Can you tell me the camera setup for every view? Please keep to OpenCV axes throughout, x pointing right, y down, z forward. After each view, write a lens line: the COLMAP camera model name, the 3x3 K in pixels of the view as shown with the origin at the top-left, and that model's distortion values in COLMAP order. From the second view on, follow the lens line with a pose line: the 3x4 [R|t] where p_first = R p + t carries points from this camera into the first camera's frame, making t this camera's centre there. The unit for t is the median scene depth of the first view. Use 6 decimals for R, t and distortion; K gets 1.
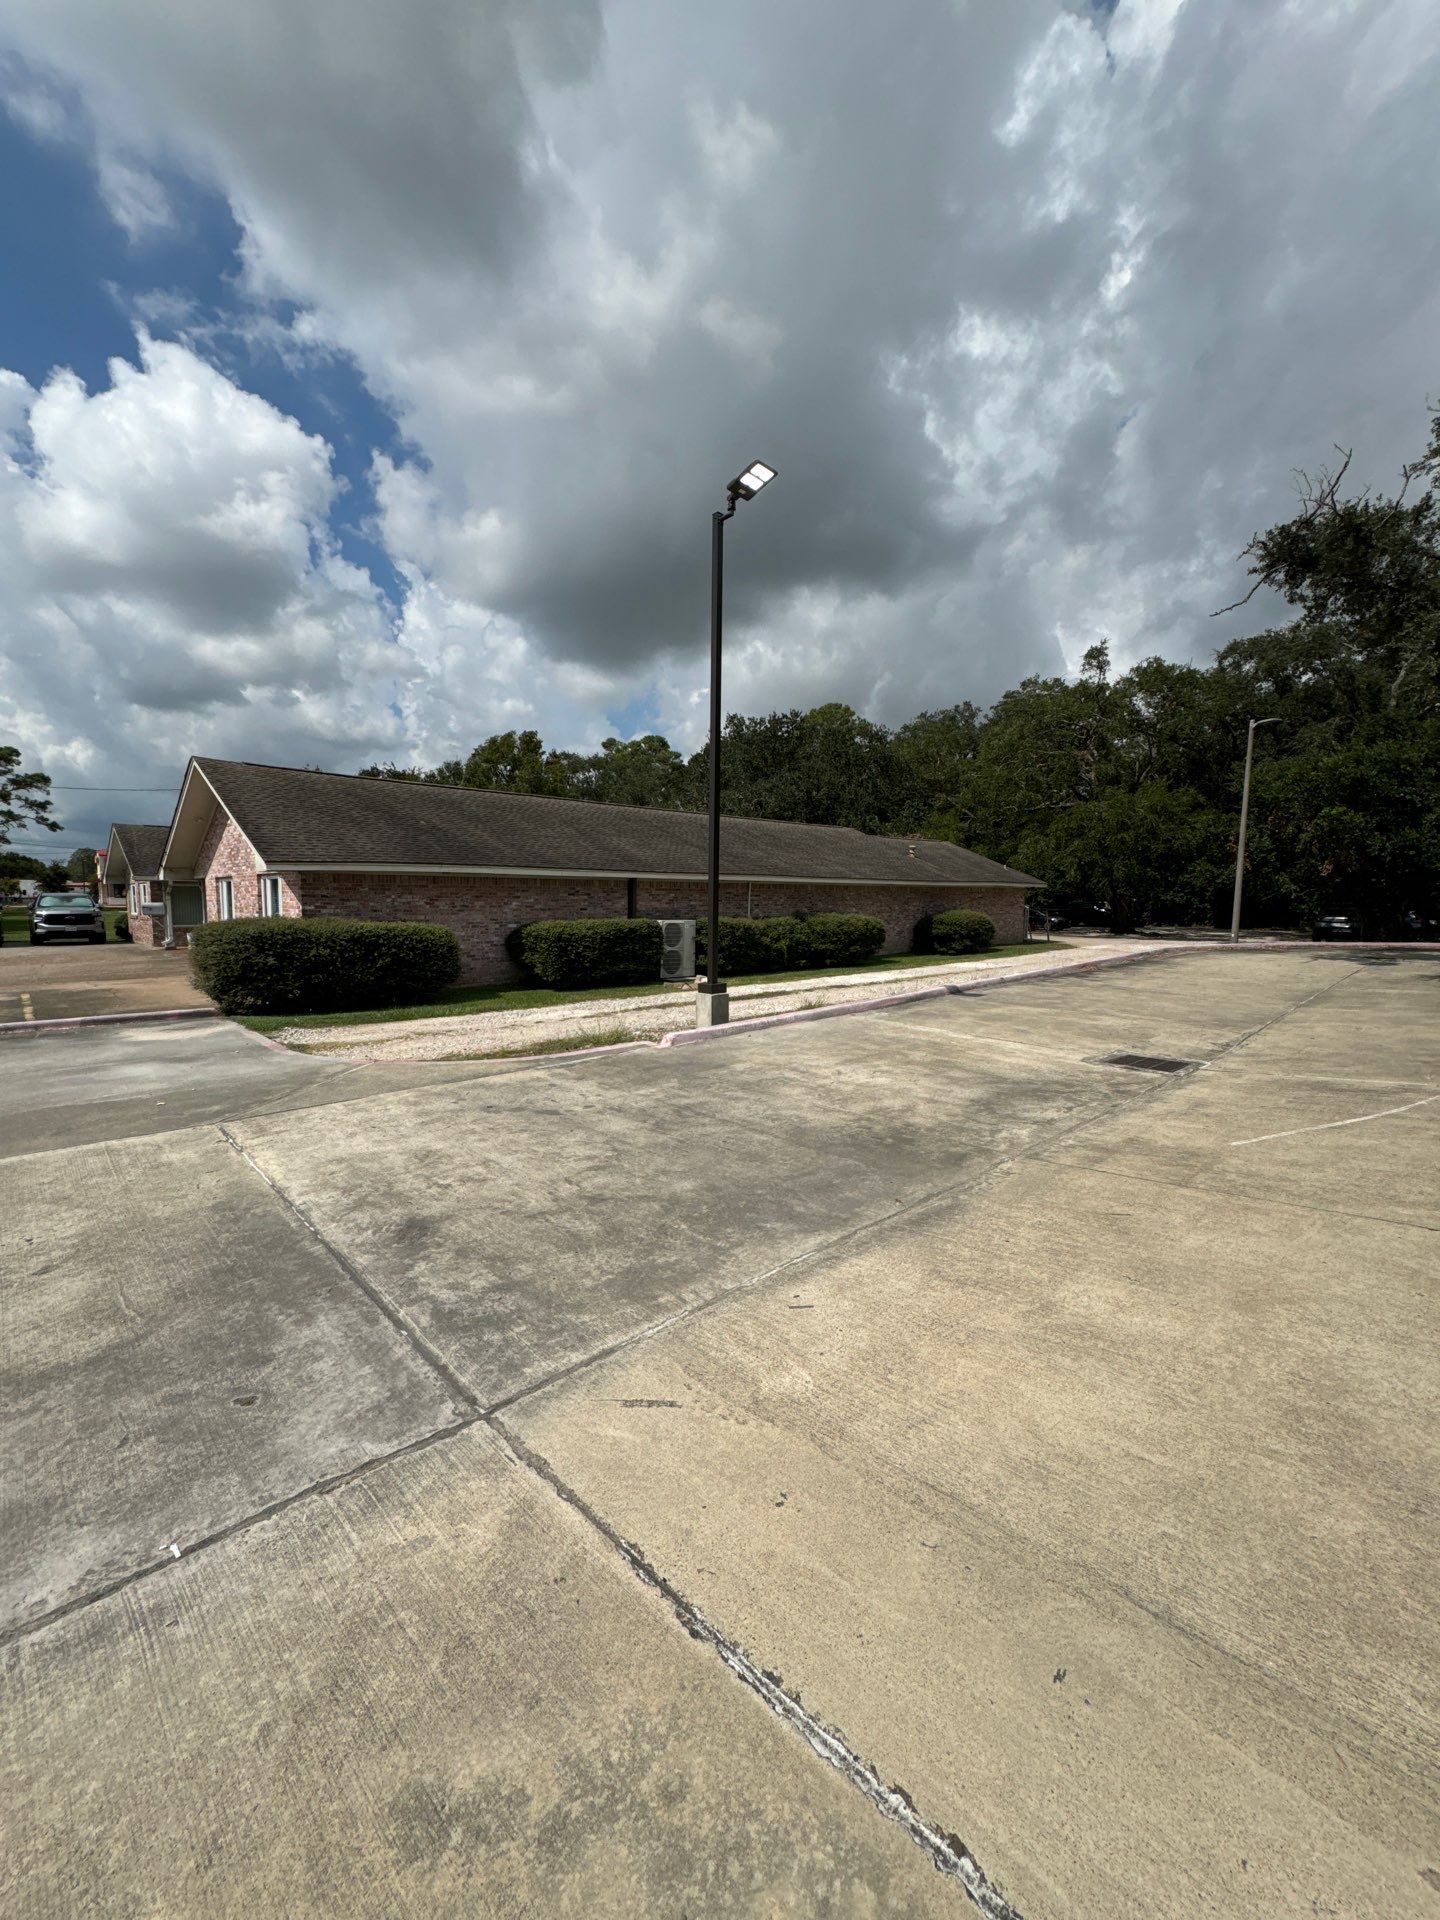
lens RADIAL K [[764.5, 0, 701.6], [0, 764.5, 1007.0], [0, 0, 1]] dist [-0.001959, 0.001027]
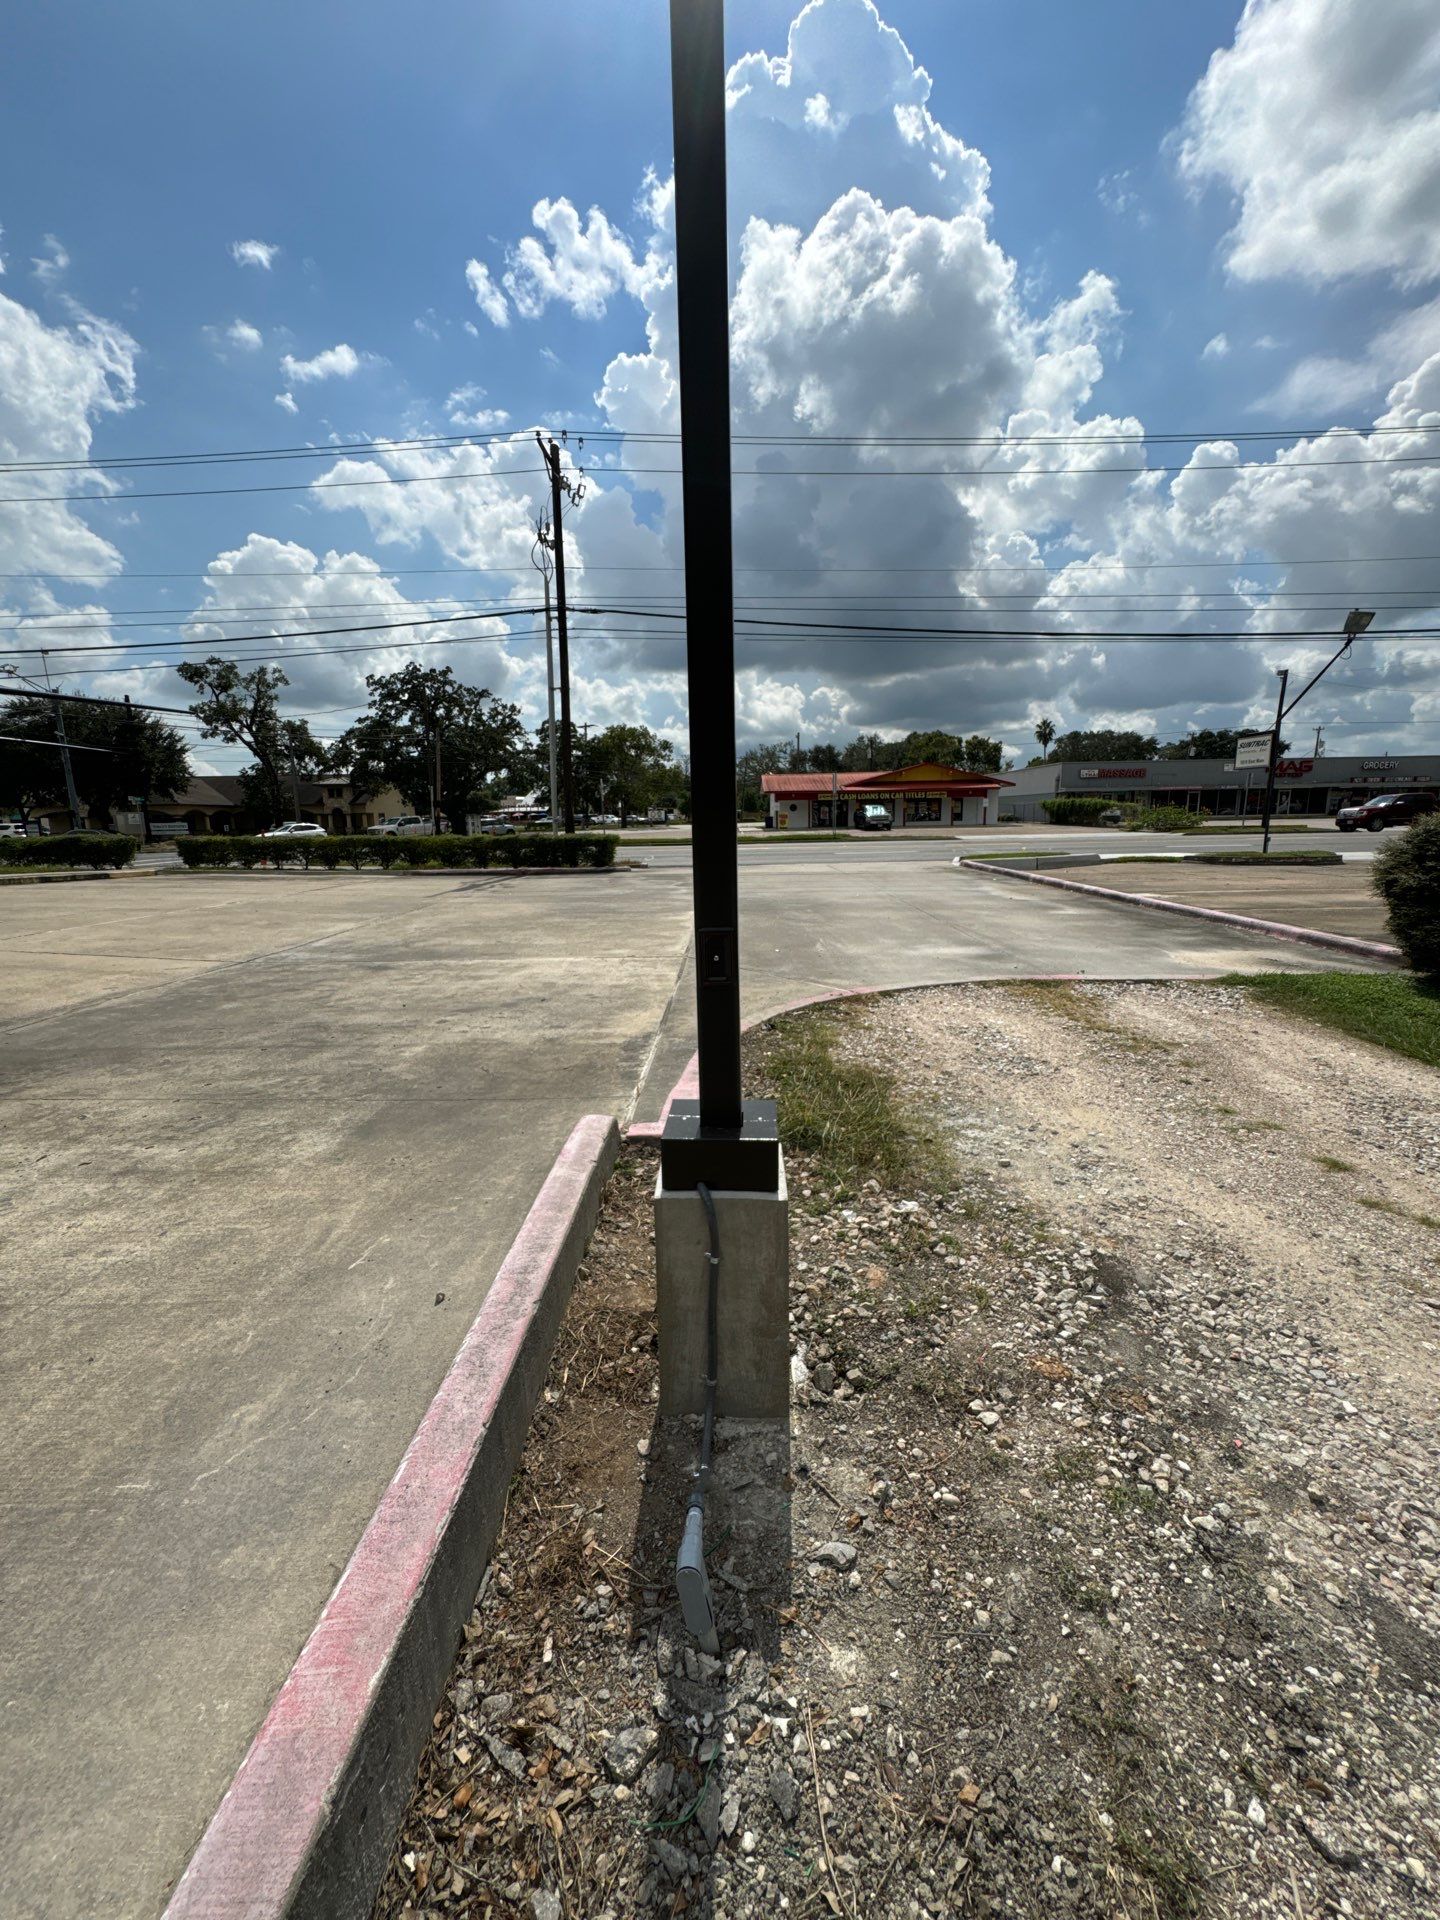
lens RADIAL K [[764.5, 0, 720.4], [0, 764.5, 962.7], [0, 0, 1]] dist [-0.001959, 0.001027]
pose [[-0.687121, 0.144750, -0.711978, 0.084069], [-0.088275, 0.956060, 0.279566, -0.070551], [0.721161, 0.254945, -0.644151, 0.648875]]
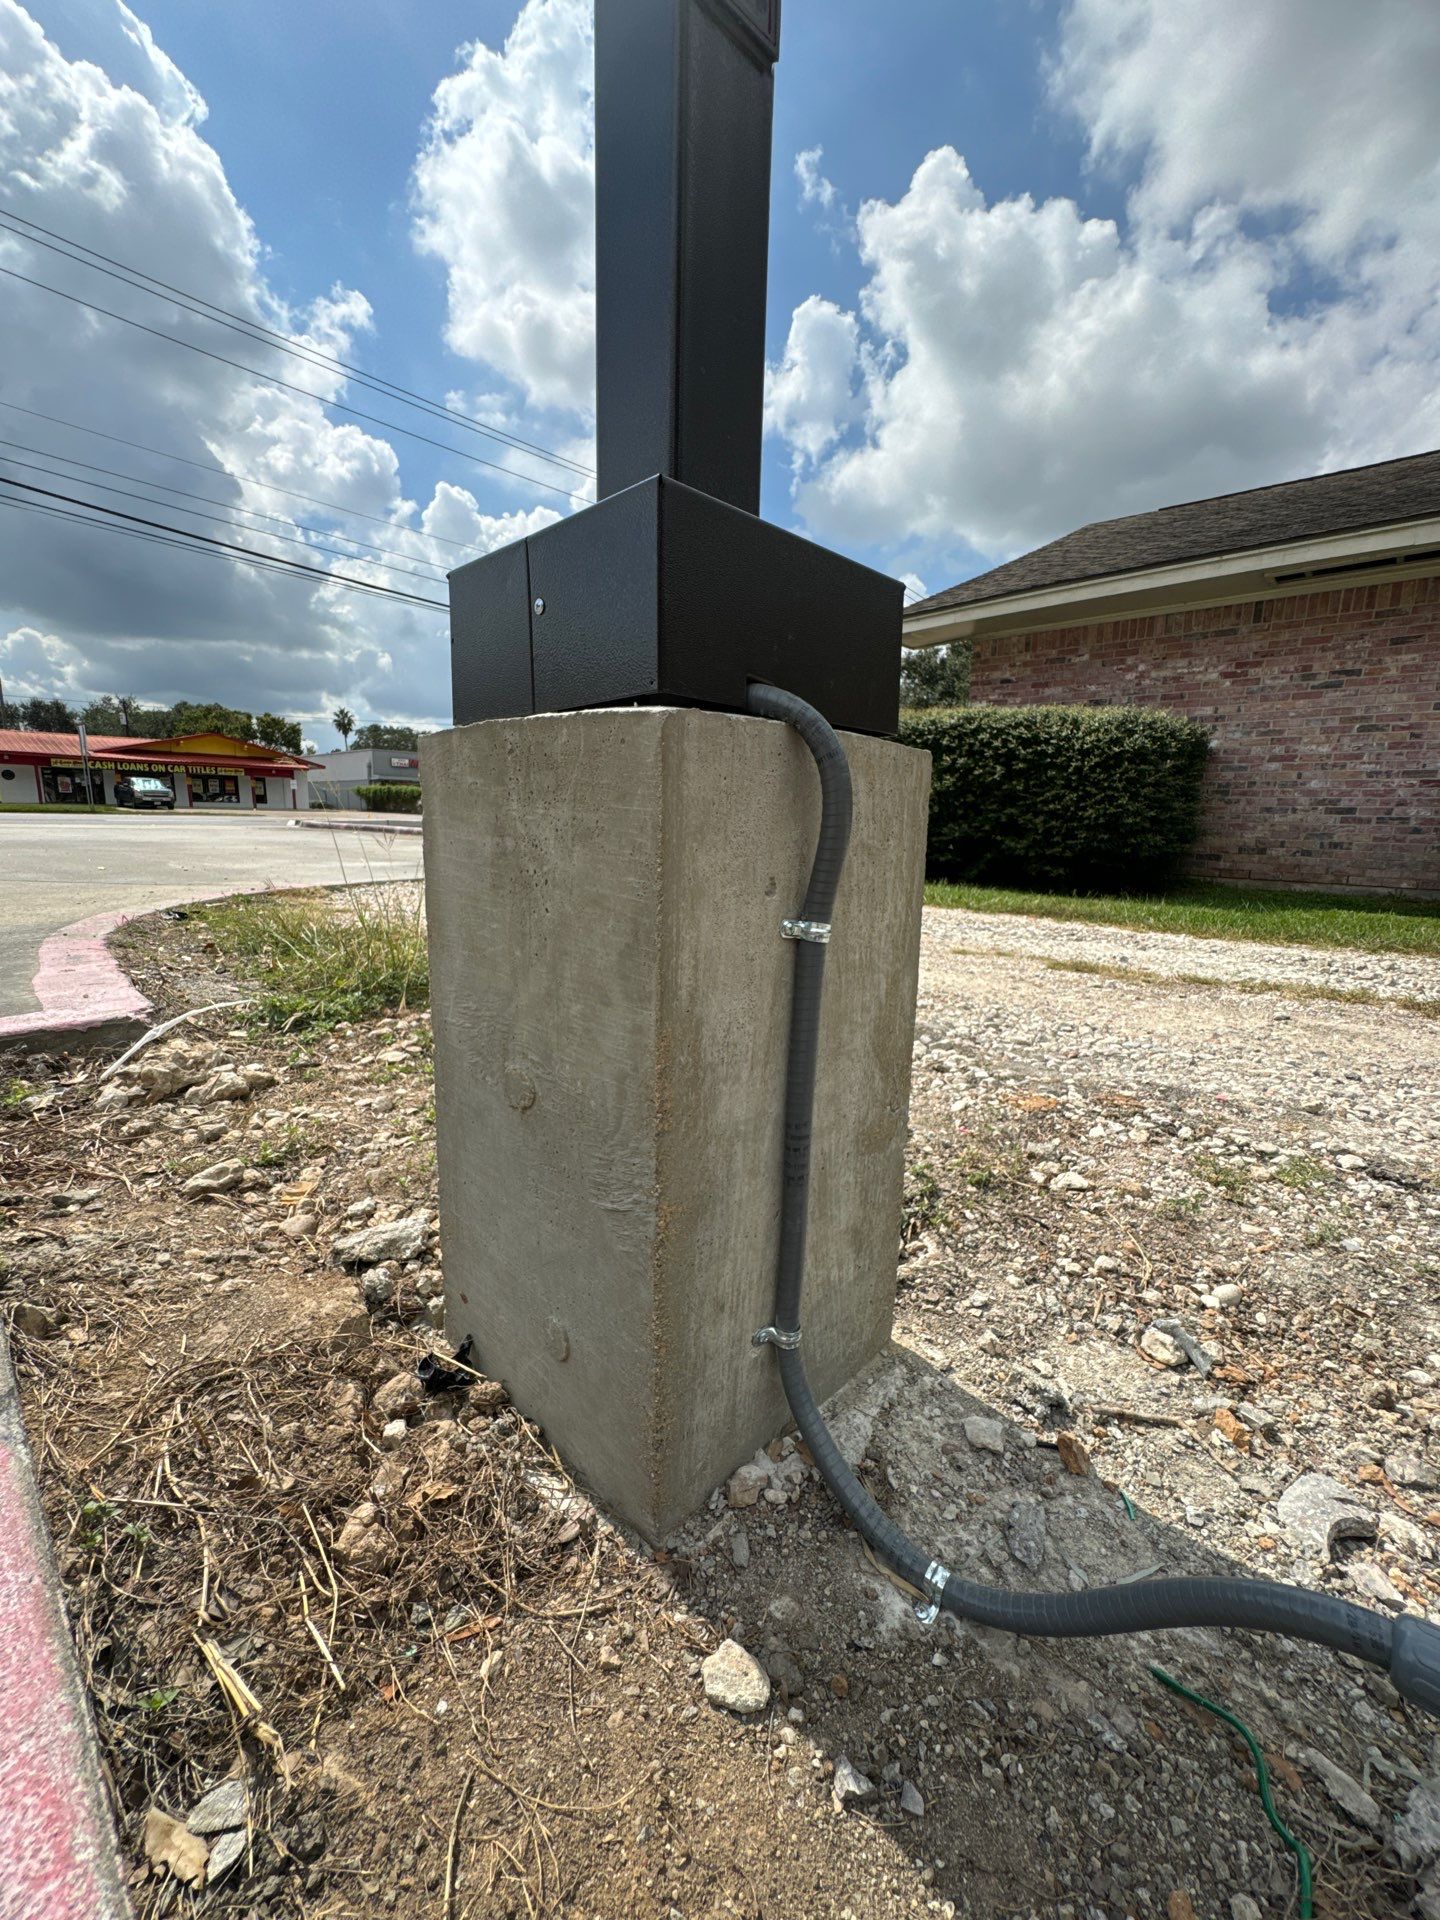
lens RADIAL K [[764.5, 0, 719.3], [0, 764.5, 967.2], [0, 0, 1]] dist [-0.001959, 0.001027]
pose [[0.081859, 0.188800, -0.978598, 0.048199], [-0.164460, 0.970992, 0.173575, -0.006277], [0.982981, 0.146732, 0.110535, 0.583978]]
